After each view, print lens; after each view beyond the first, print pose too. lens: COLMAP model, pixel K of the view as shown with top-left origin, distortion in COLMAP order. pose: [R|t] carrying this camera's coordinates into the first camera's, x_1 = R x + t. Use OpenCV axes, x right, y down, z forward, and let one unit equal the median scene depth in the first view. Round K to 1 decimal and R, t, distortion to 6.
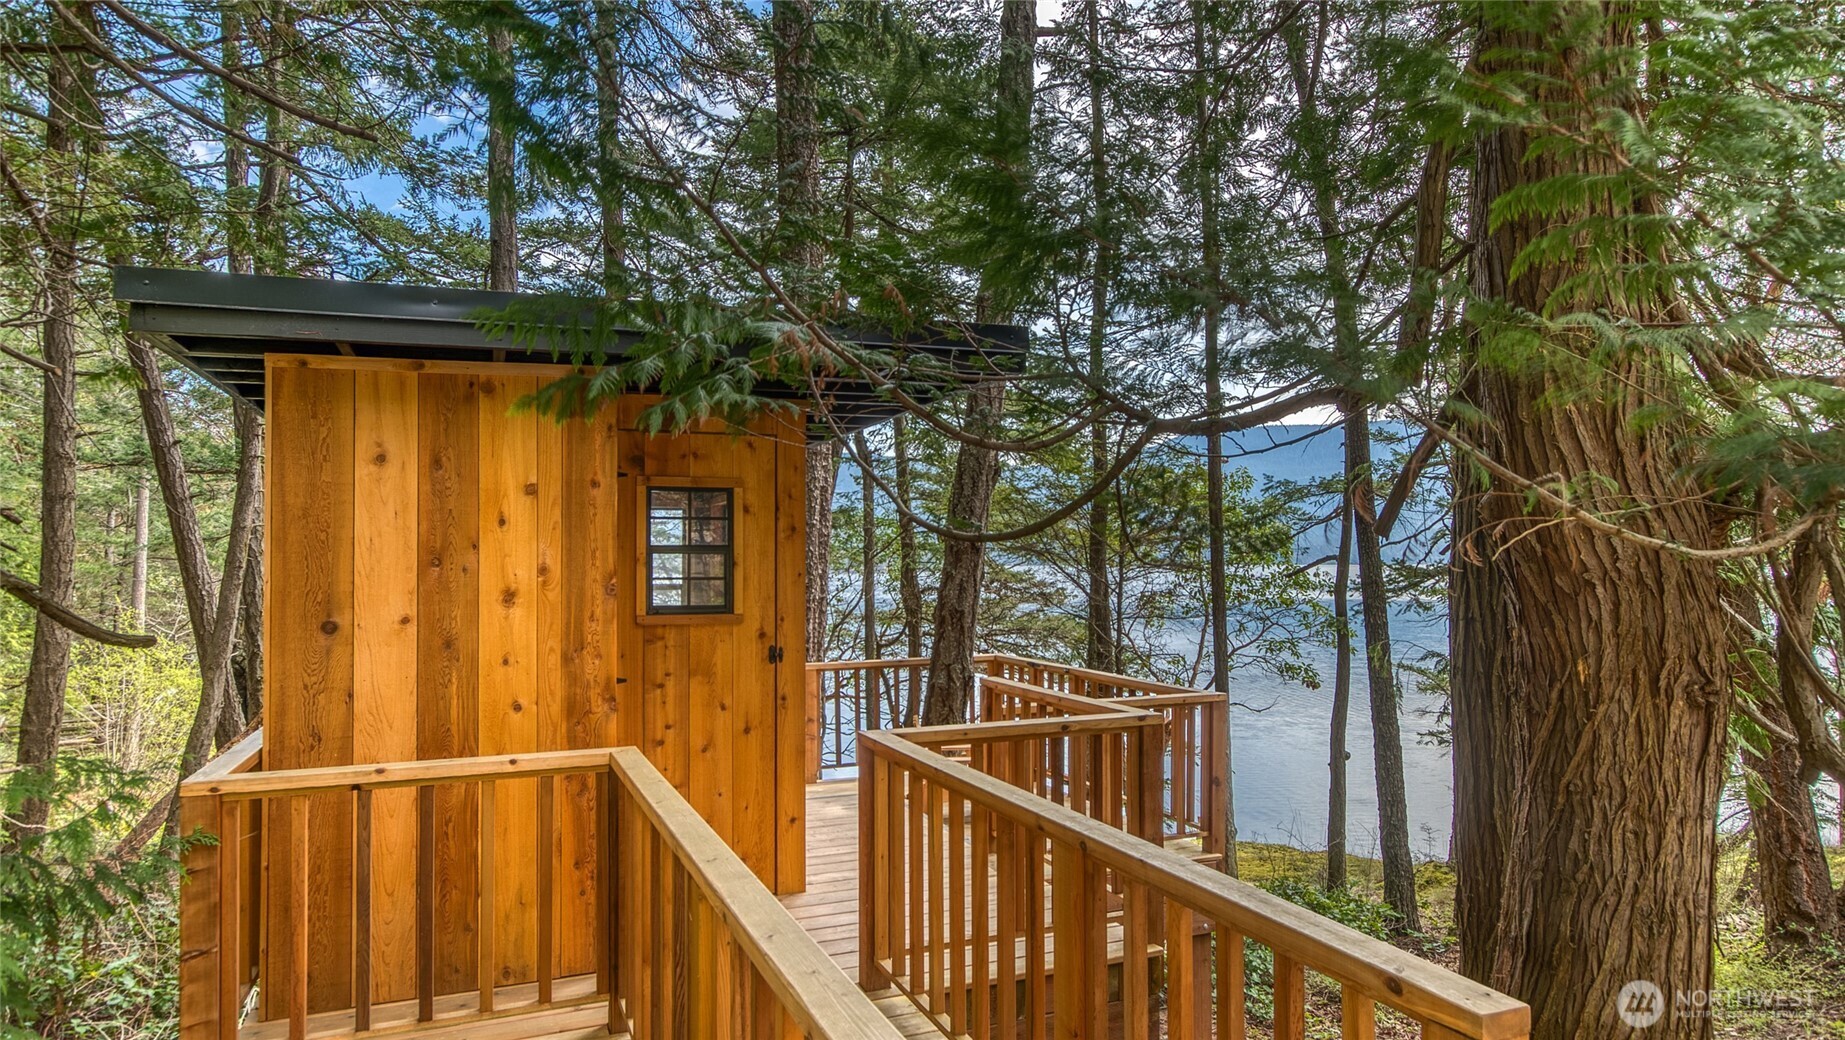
lens RADIAL K [[1134.9, 0, 922.5], [0, 1134.9, 520.0], [0, 0, 1]] dist [-0.000549, -0.000087]
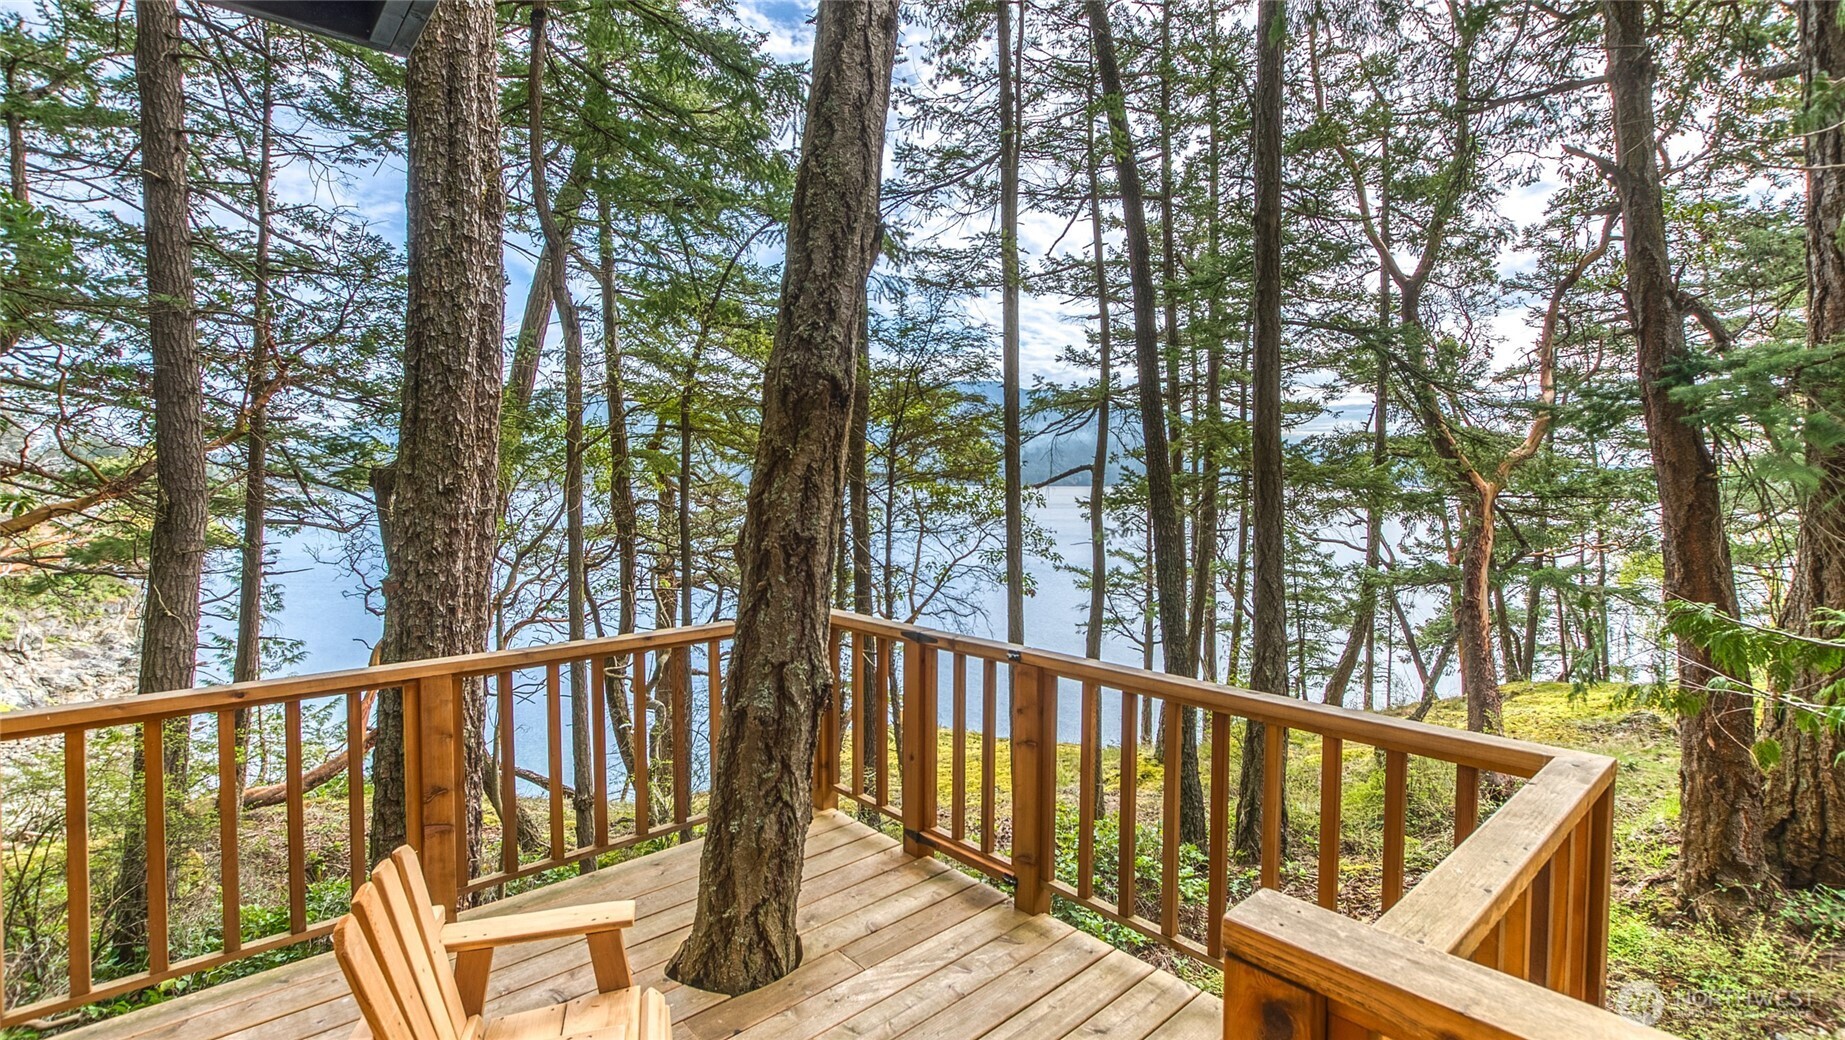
lens RADIAL K [[810.8, 0, 927.7], [0, 810.8, 511.0], [0, 0, 1]] dist [-0.027006, 0.008087]
pose [[0.932632, 0.001369, 0.360825, -0.017331], [-0.025486, 0.997745, 0.062088, 0.024104], [-0.359927, -0.067101, 0.930564, 0.341361]]
